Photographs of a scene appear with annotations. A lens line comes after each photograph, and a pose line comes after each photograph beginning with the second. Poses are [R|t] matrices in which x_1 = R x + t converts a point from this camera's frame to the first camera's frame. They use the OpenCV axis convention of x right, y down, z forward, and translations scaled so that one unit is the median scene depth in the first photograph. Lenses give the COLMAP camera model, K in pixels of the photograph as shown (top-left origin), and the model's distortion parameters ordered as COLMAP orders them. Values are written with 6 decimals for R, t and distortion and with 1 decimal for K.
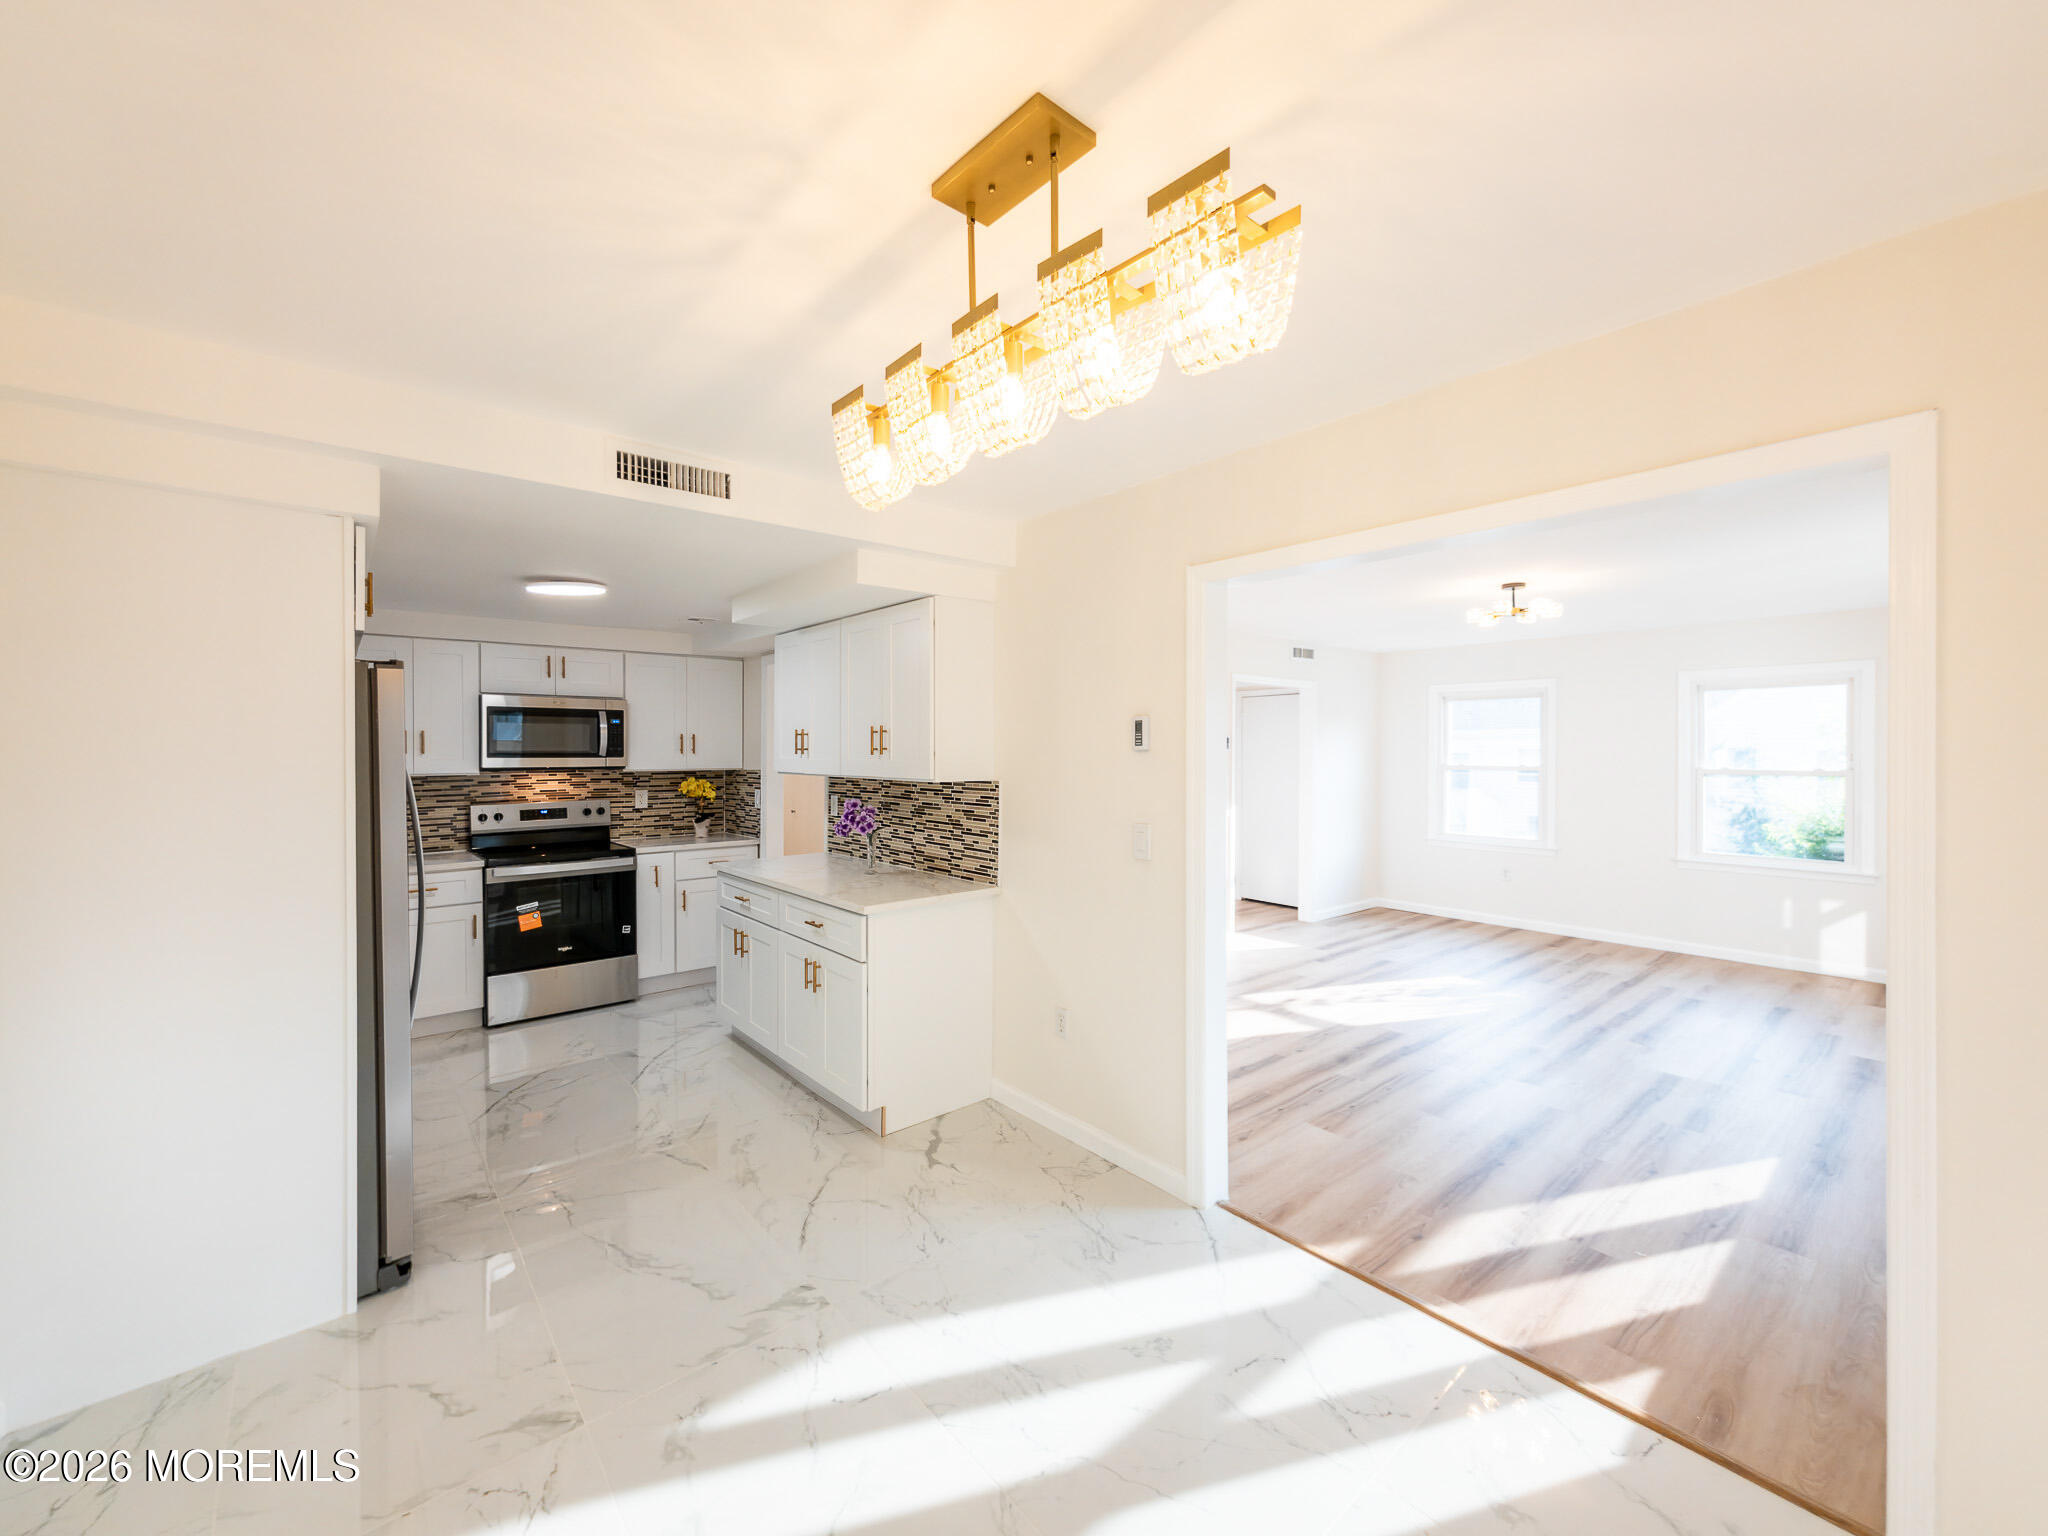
lens RADIAL K [[833.6, 0, 1008.8], [0, 833.6, 753.9], [0, 0, 1]] dist [-0.000416, 0.000742]
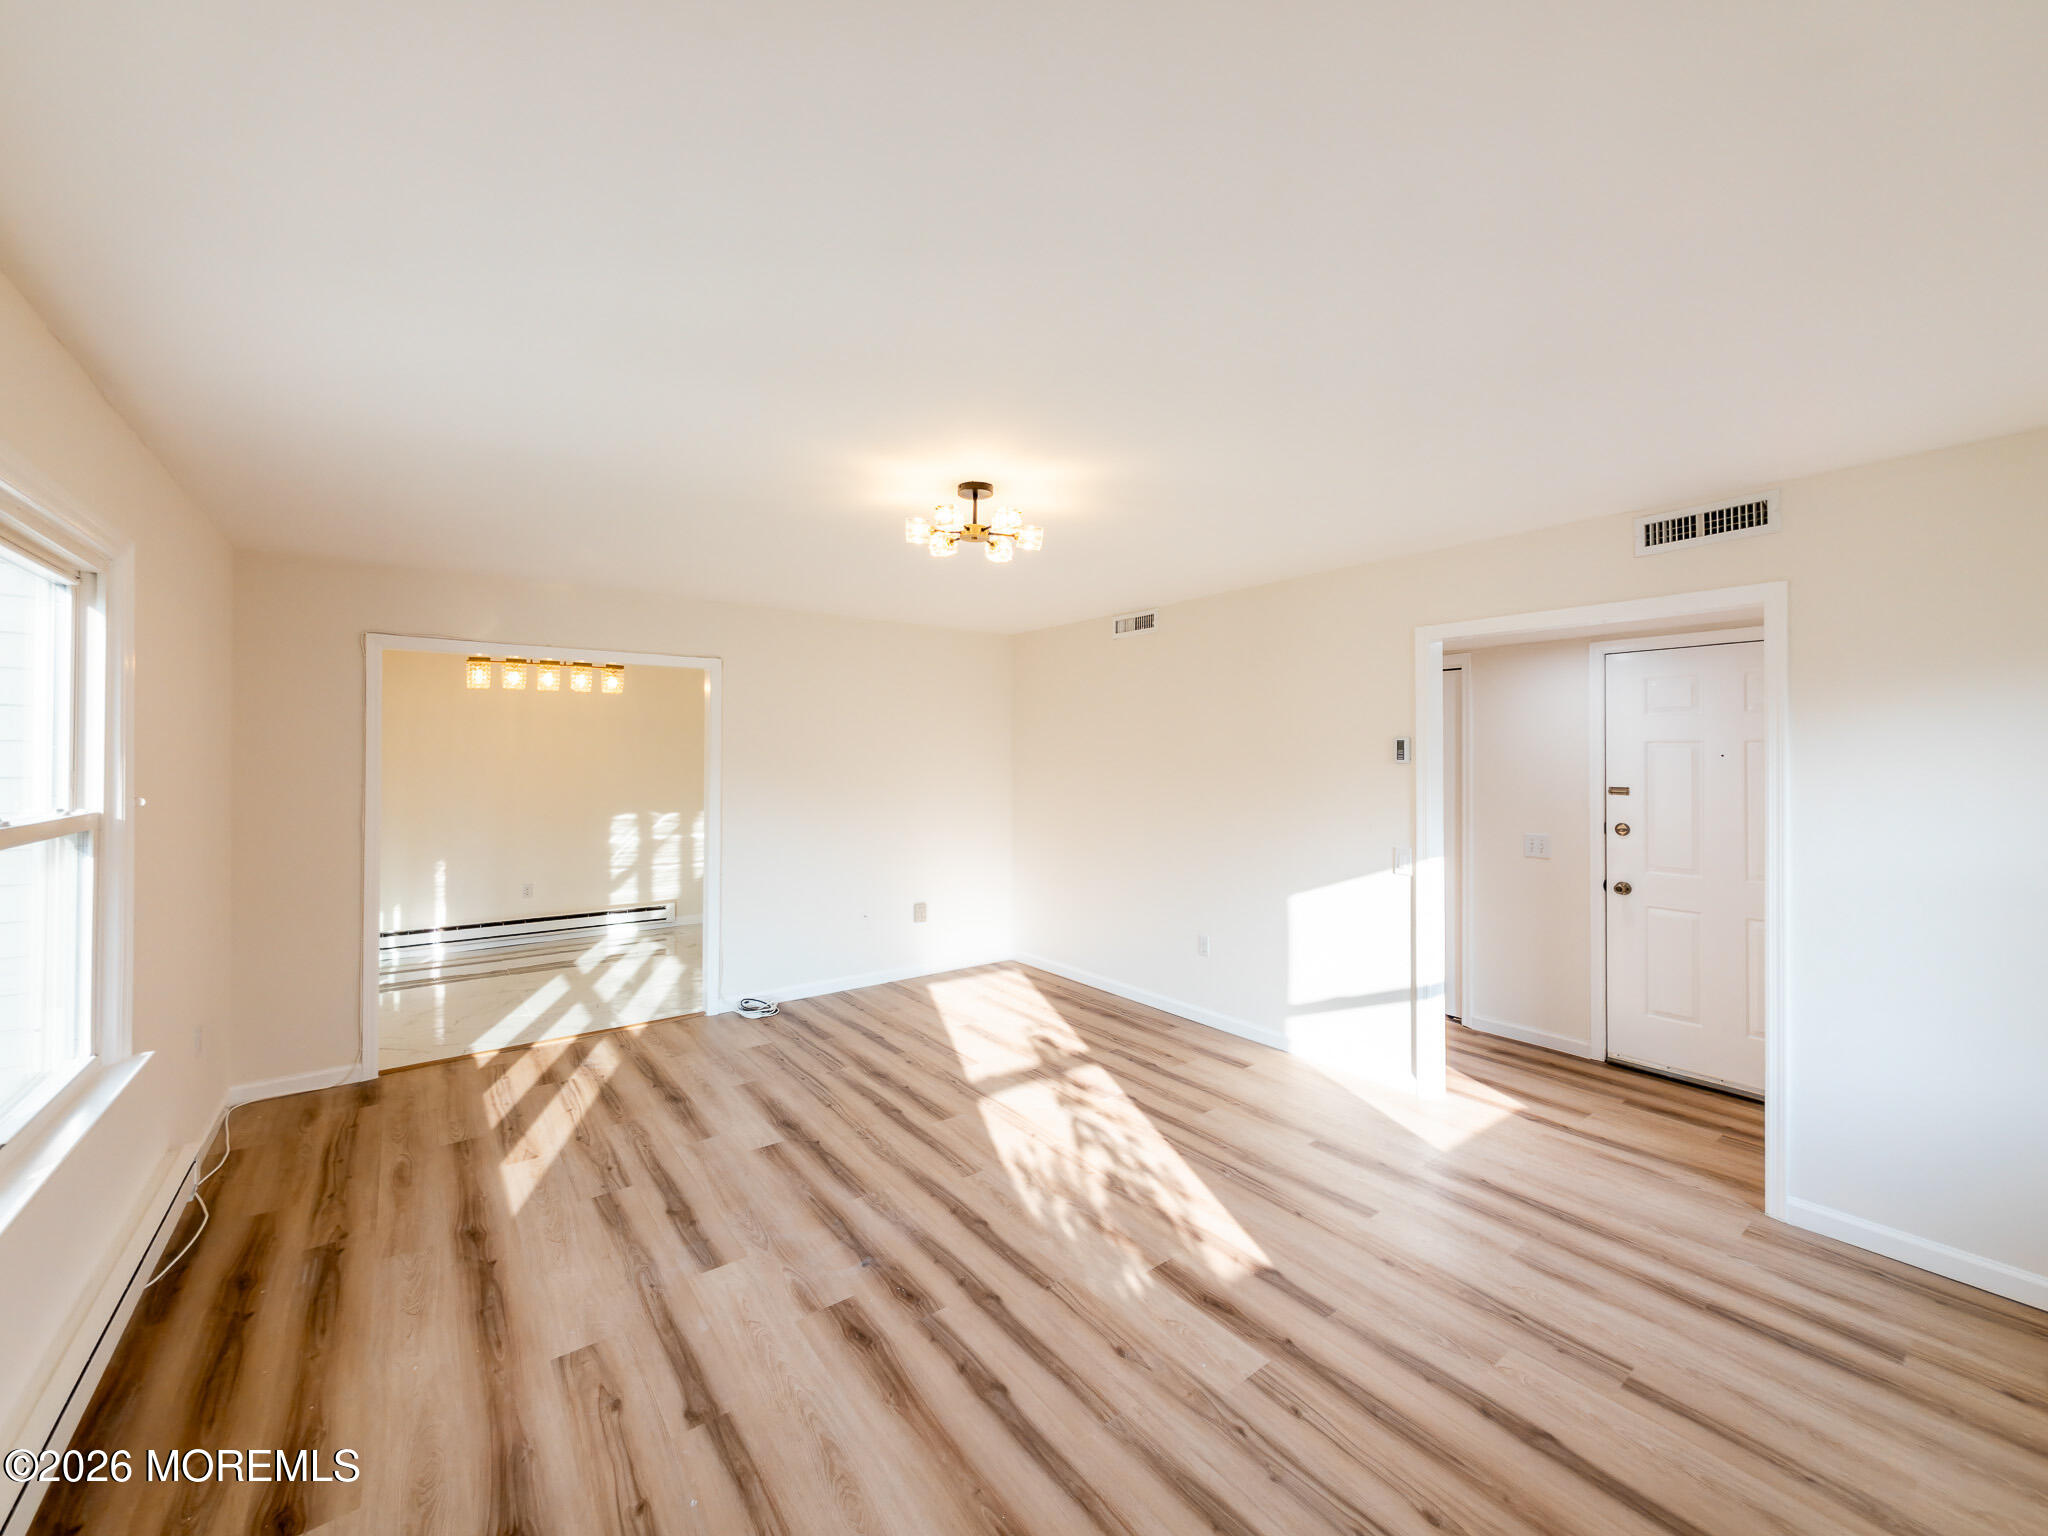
lens RADIAL K [[833.6, 0, 1038.6], [0, 833.6, 759.3], [0, 0, 1]] dist [-0.000416, 0.000742]
pose [[-0.049458, 0.003190, -0.998771, 1.254632], [-0.003409, 0.999989, 0.003362, -0.011326], [0.998770, 0.003571, -0.049446, 1.125588]]
